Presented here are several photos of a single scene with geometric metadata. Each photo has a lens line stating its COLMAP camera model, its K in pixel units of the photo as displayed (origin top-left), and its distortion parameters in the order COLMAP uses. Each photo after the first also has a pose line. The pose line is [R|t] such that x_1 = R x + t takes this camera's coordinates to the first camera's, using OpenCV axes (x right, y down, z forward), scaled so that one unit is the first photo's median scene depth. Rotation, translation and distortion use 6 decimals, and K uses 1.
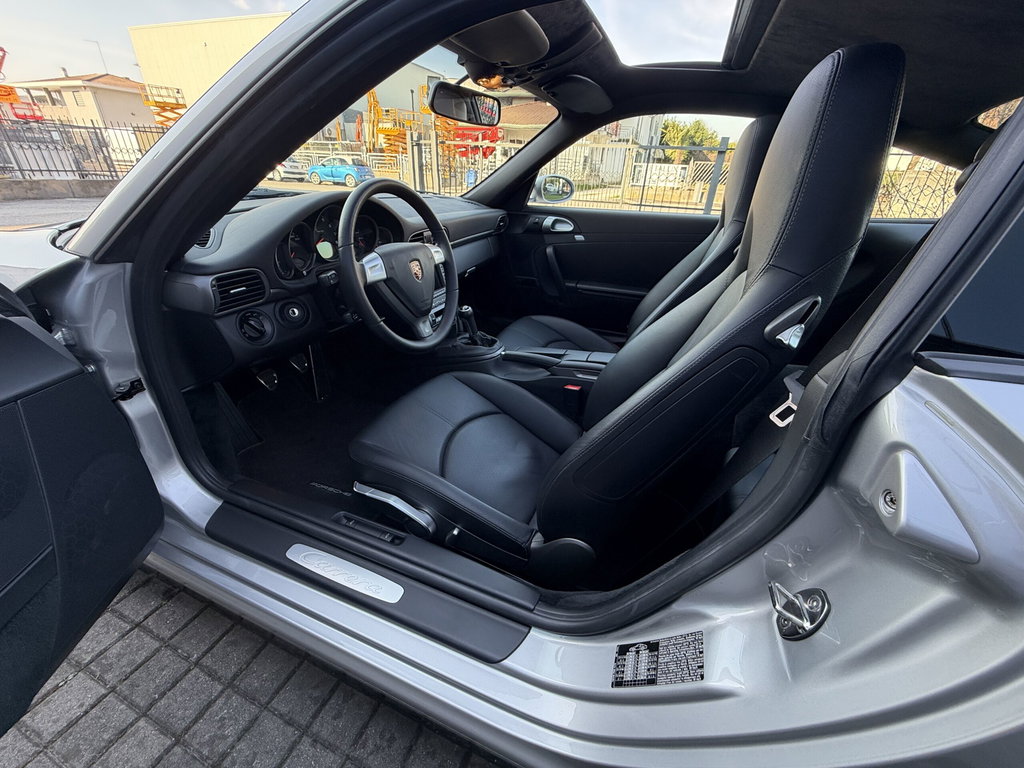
lens RADIAL K [[413.3, 0, 512.0], [0, 413.3, 384.0], [0, 0, 1]] dist [-0.000285, -0.000118]
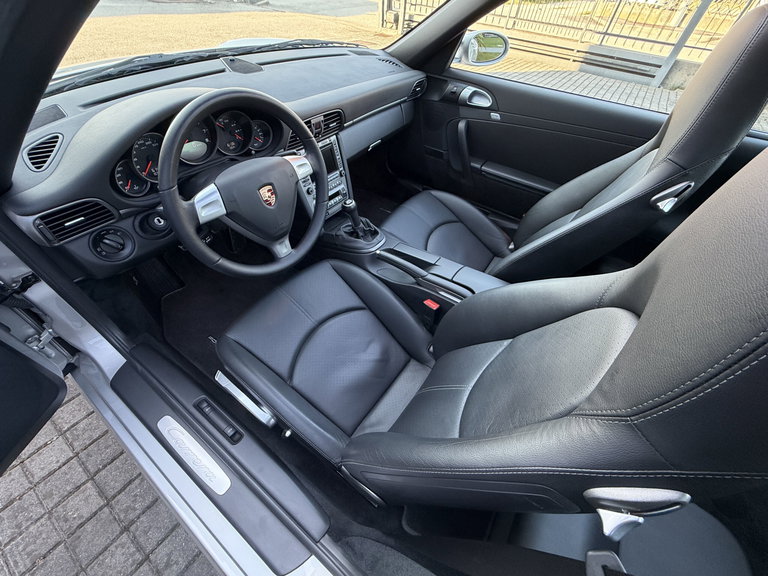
lens RADIAL K [[309.9, 0, 384.0], [0, 309.9, 288.0], [0, 0, 1]] dist [-0.000285, -0.000118]
pose [[0.971533, 0.192169, -0.138543, 0.167927], [-0.137044, 0.932916, 0.332997, -0.353496], [0.193240, -0.304531, 0.932694, 0.323023]]
